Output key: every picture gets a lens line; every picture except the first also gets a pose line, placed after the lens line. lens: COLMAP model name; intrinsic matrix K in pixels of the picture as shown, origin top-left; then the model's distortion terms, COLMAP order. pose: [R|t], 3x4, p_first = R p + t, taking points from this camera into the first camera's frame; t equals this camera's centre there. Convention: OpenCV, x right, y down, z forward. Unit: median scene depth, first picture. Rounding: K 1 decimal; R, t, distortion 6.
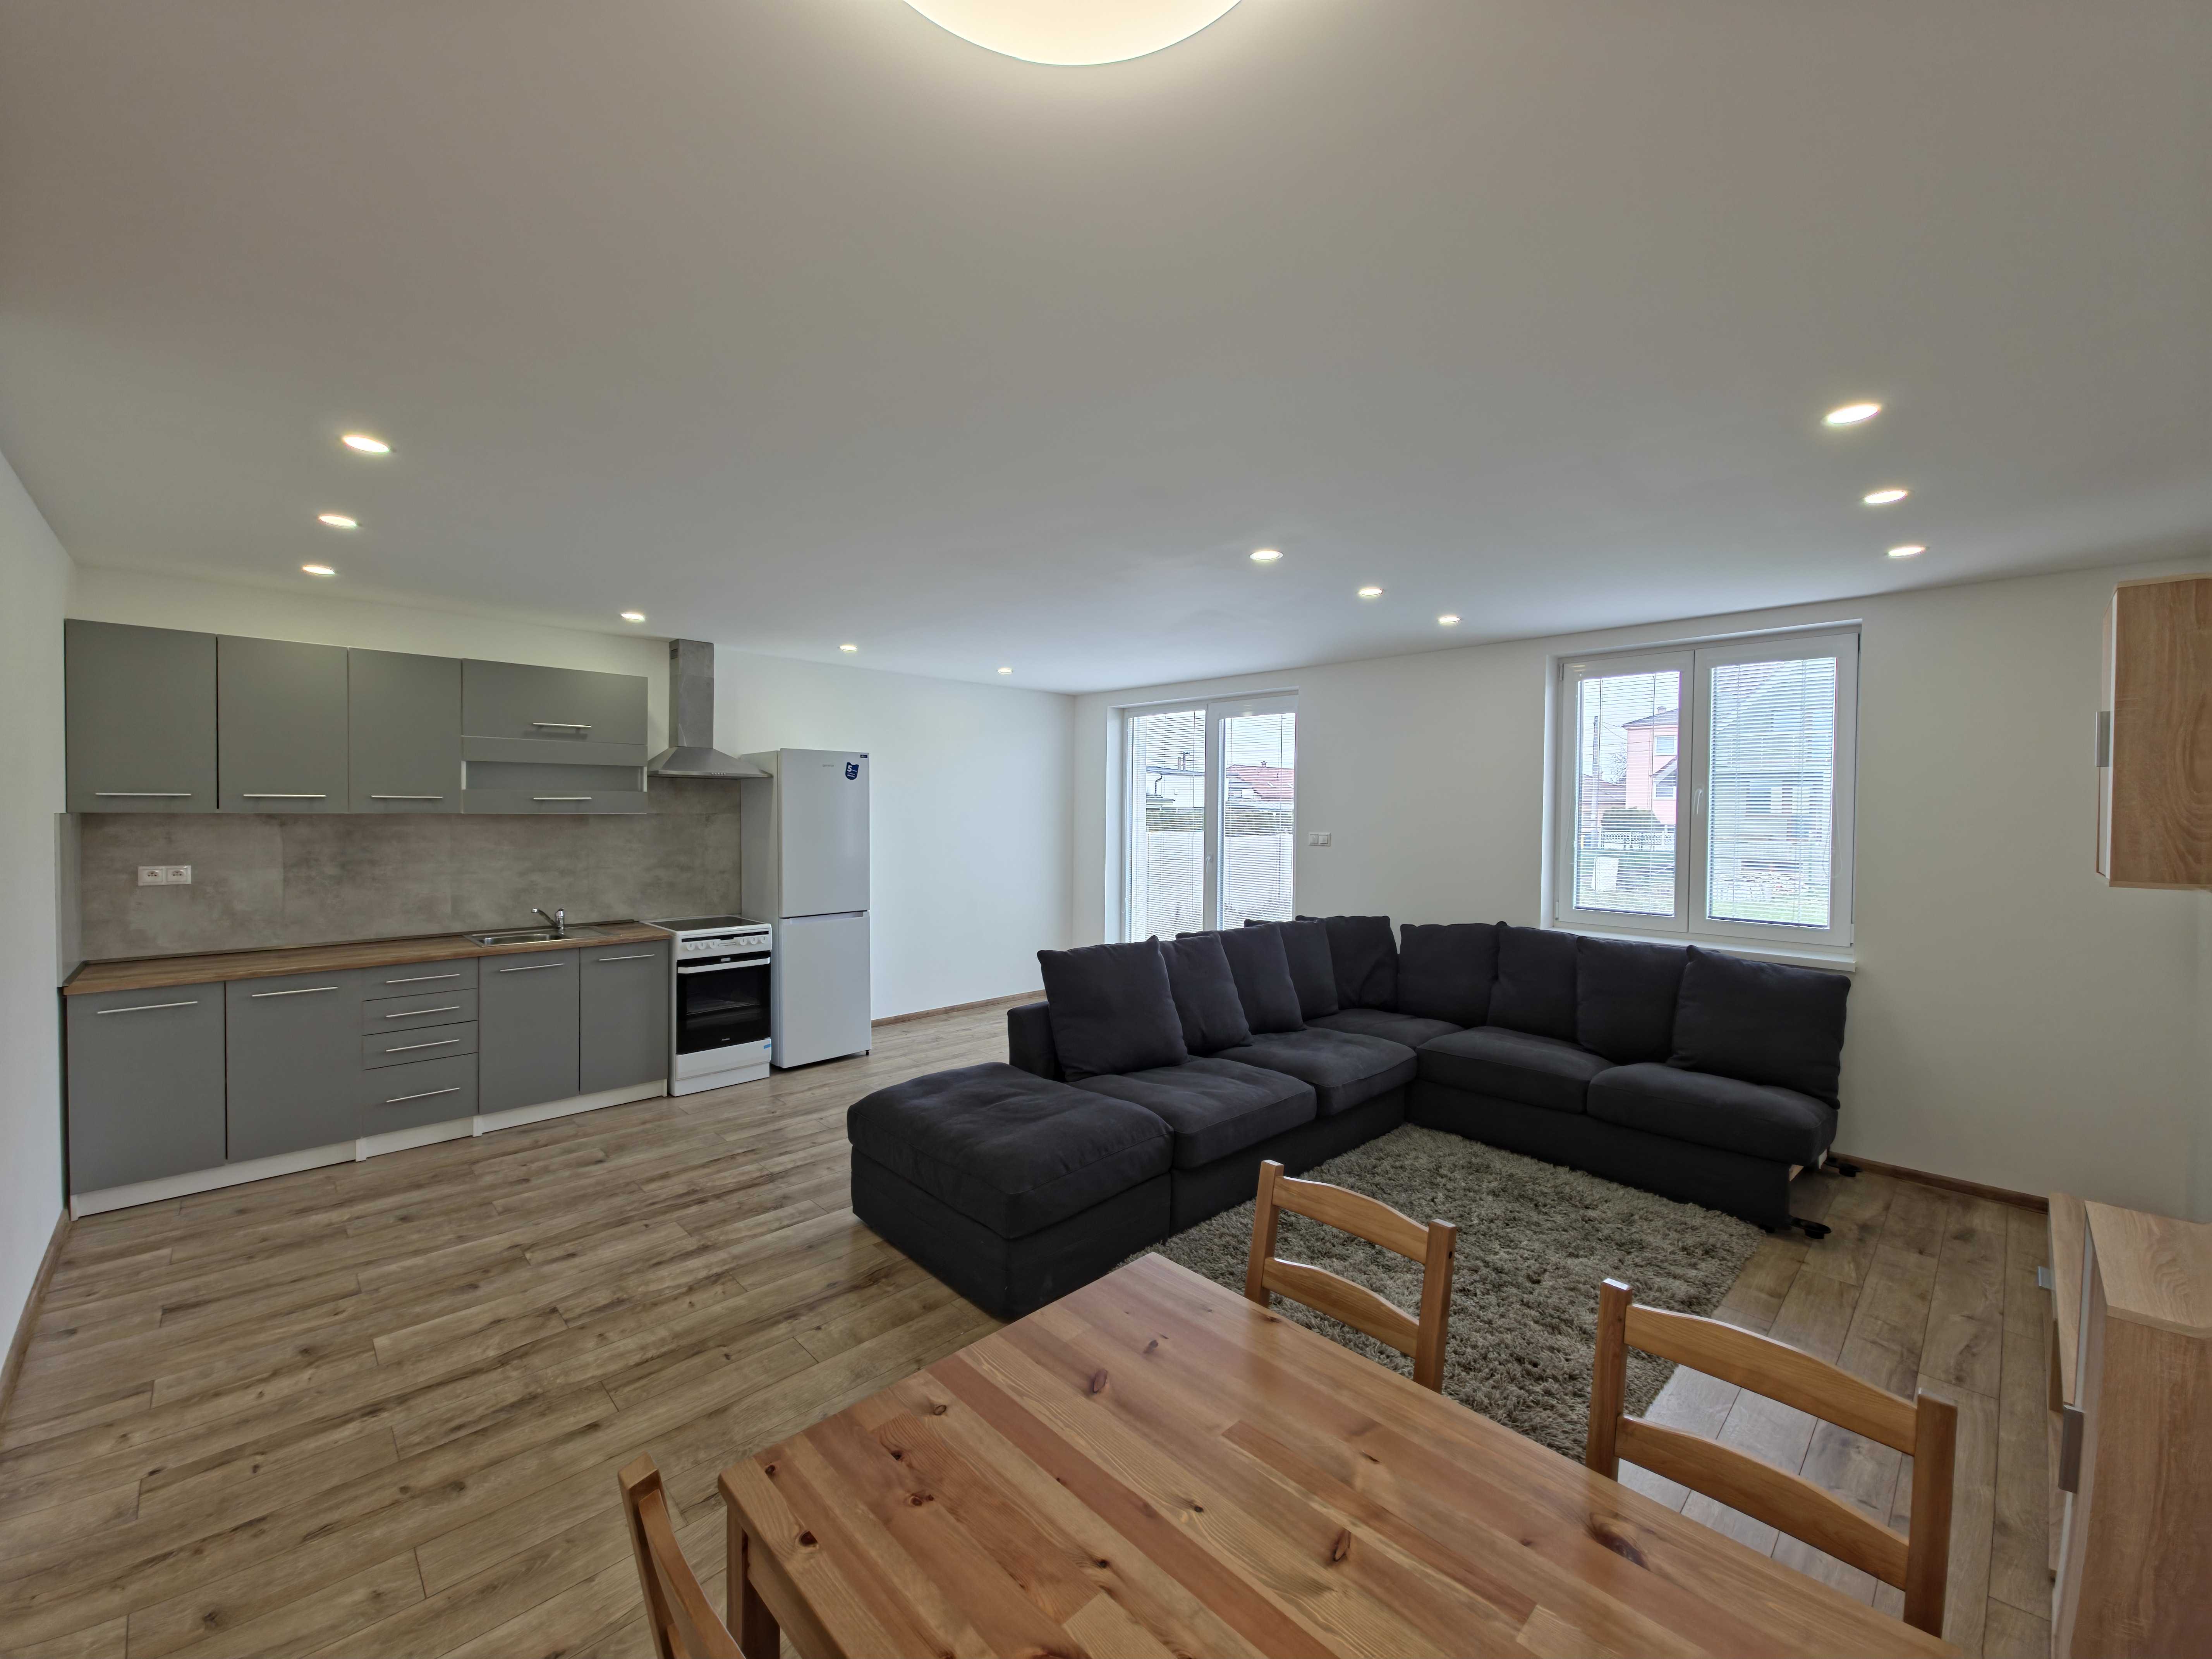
lens RADIAL K [[879.9, 0, 1098.4], [0, 879.9, 824.7], [0, 0, 1]] dist [0.007397, -0.005967]
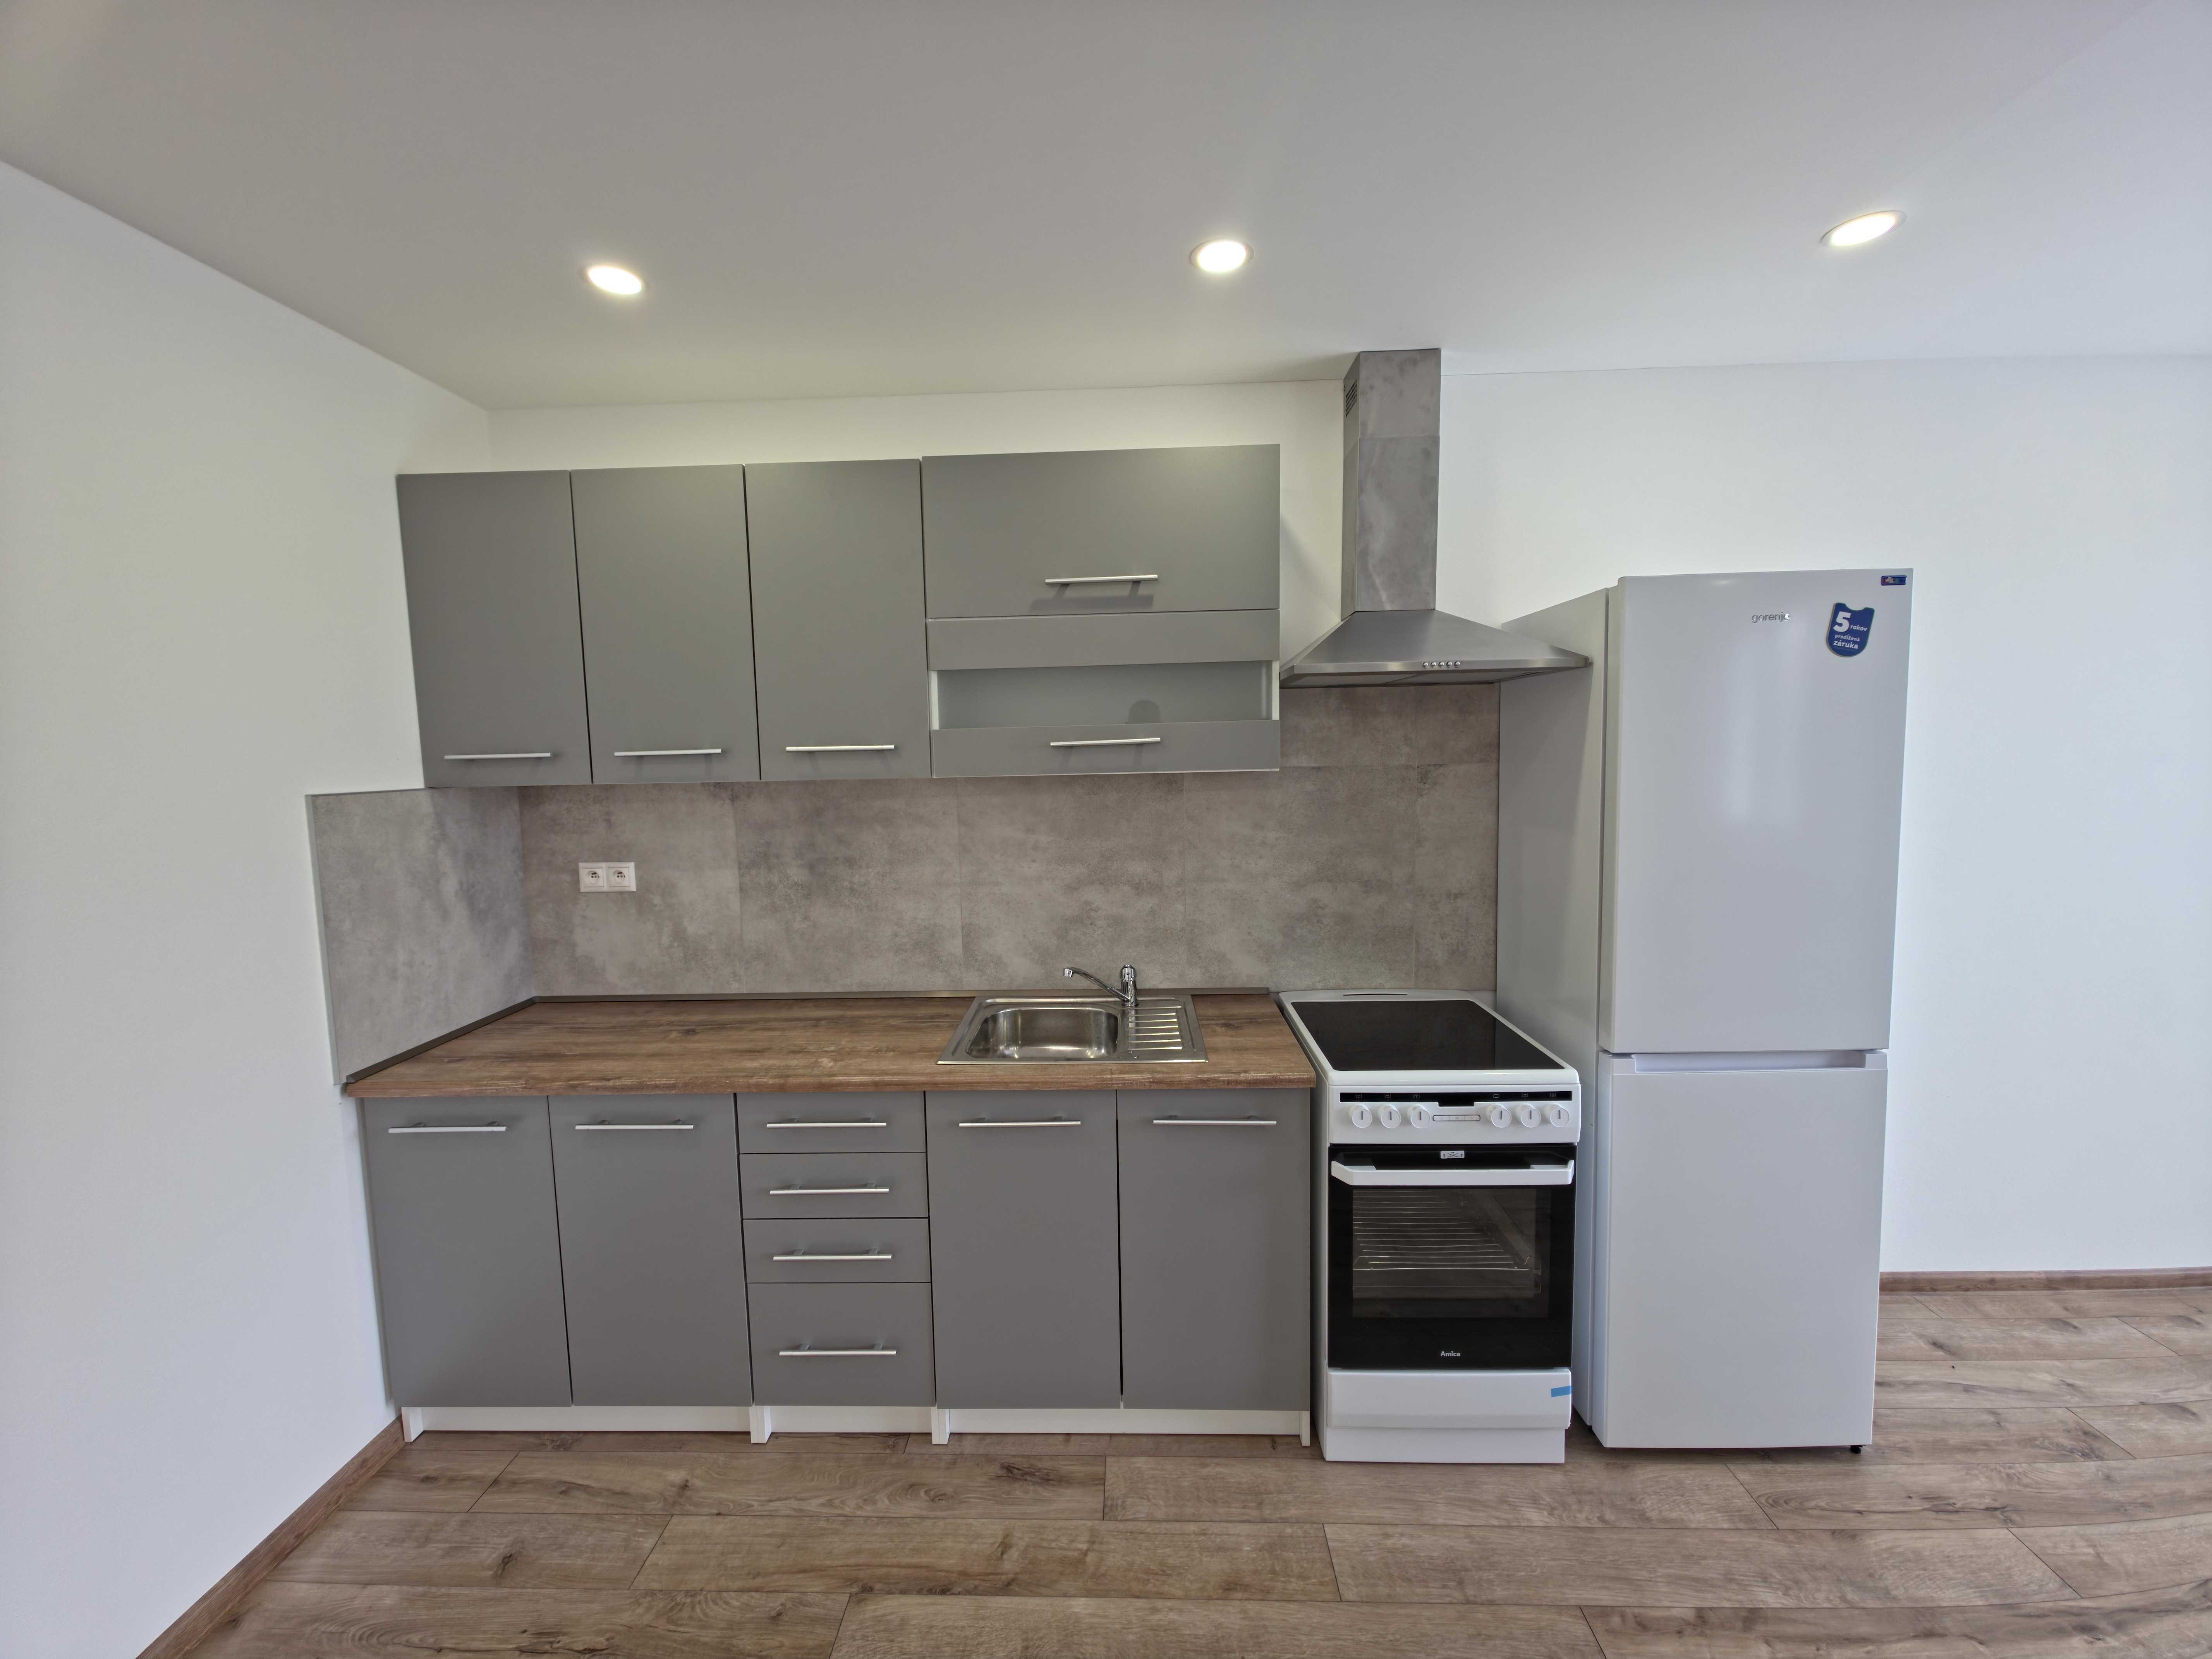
lens RADIAL K [[879.9, 0, 1098.4], [0, 879.9, 824.7], [0, 0, 1]] dist [0.007397, -0.005967]
pose [[0.690032, 0.042315, -0.722541, -0.293901], [0.014287, 0.997299, 0.072049, -0.020837], [0.723638, -0.060039, 0.687563, 0.720156]]
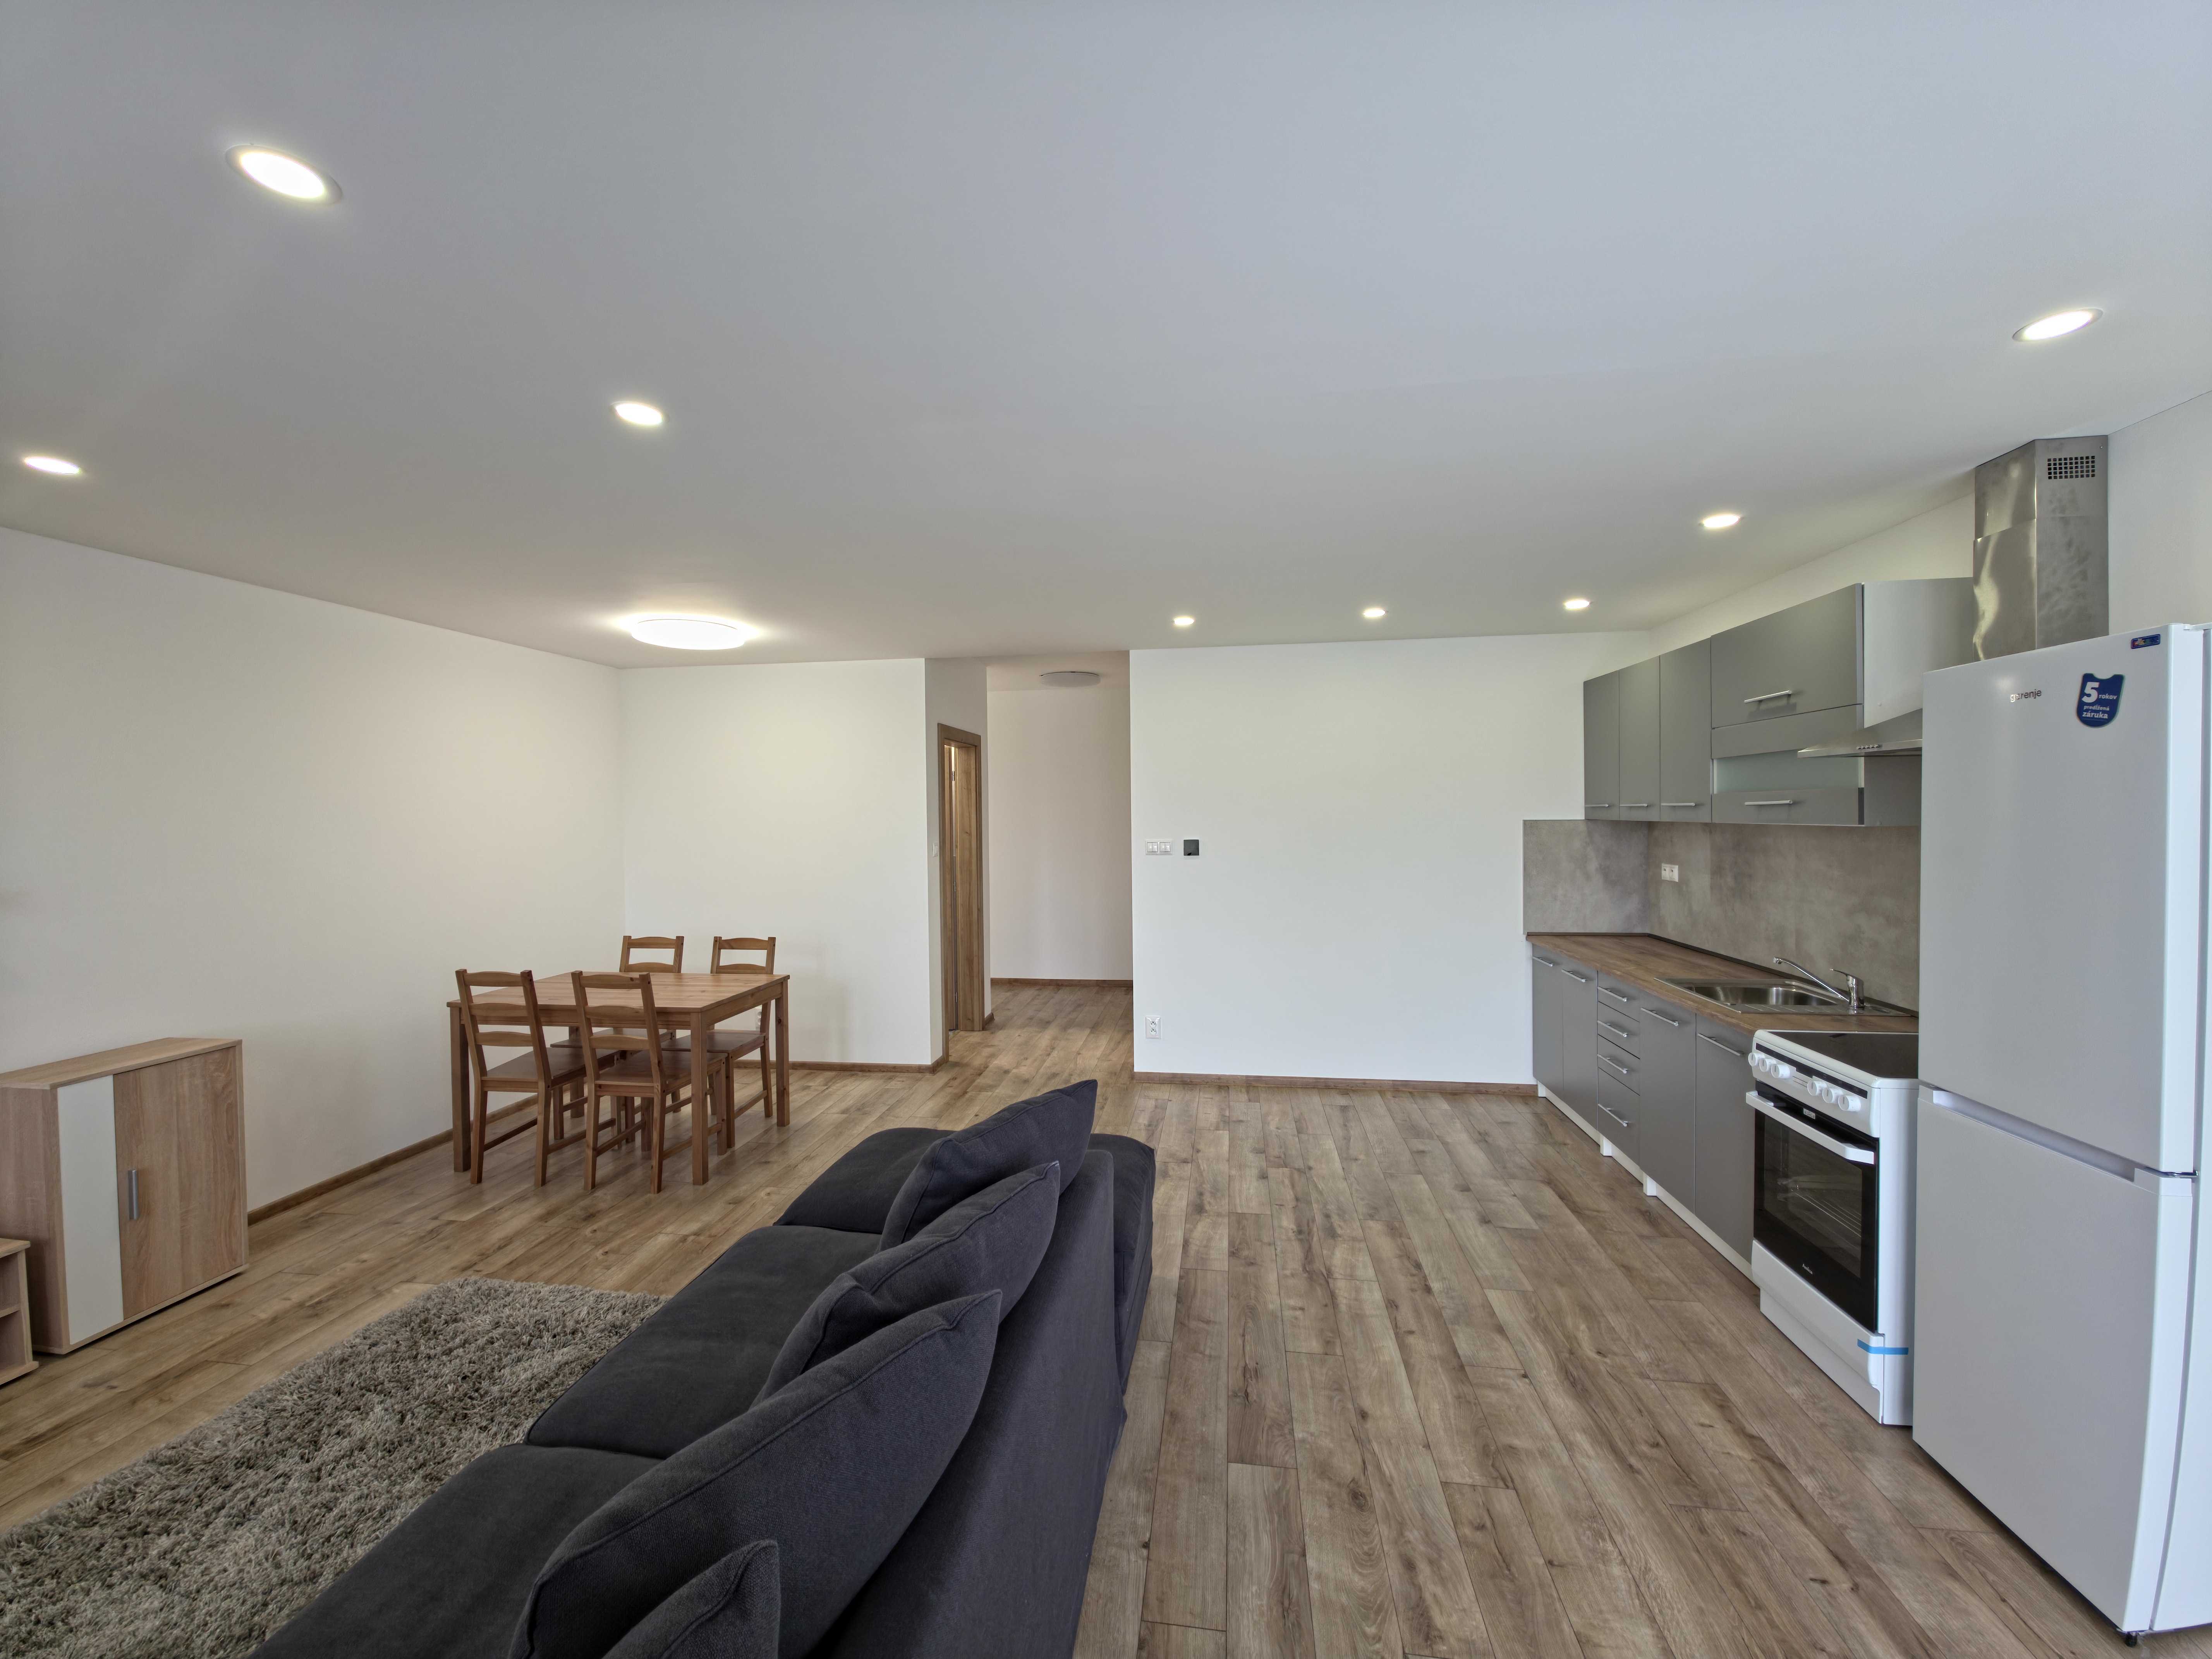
lens RADIAL K [[879.9, 0, 1098.4], [0, 879.9, 824.7], [0, 0, 1]] dist [0.007397, -0.005967]
pose [[-0.794324, 0.009919, -0.607413, 0.240235], [-0.006490, 0.999671, 0.024812, -0.027723], [0.607460, 0.023651, -0.793998, 1.302106]]
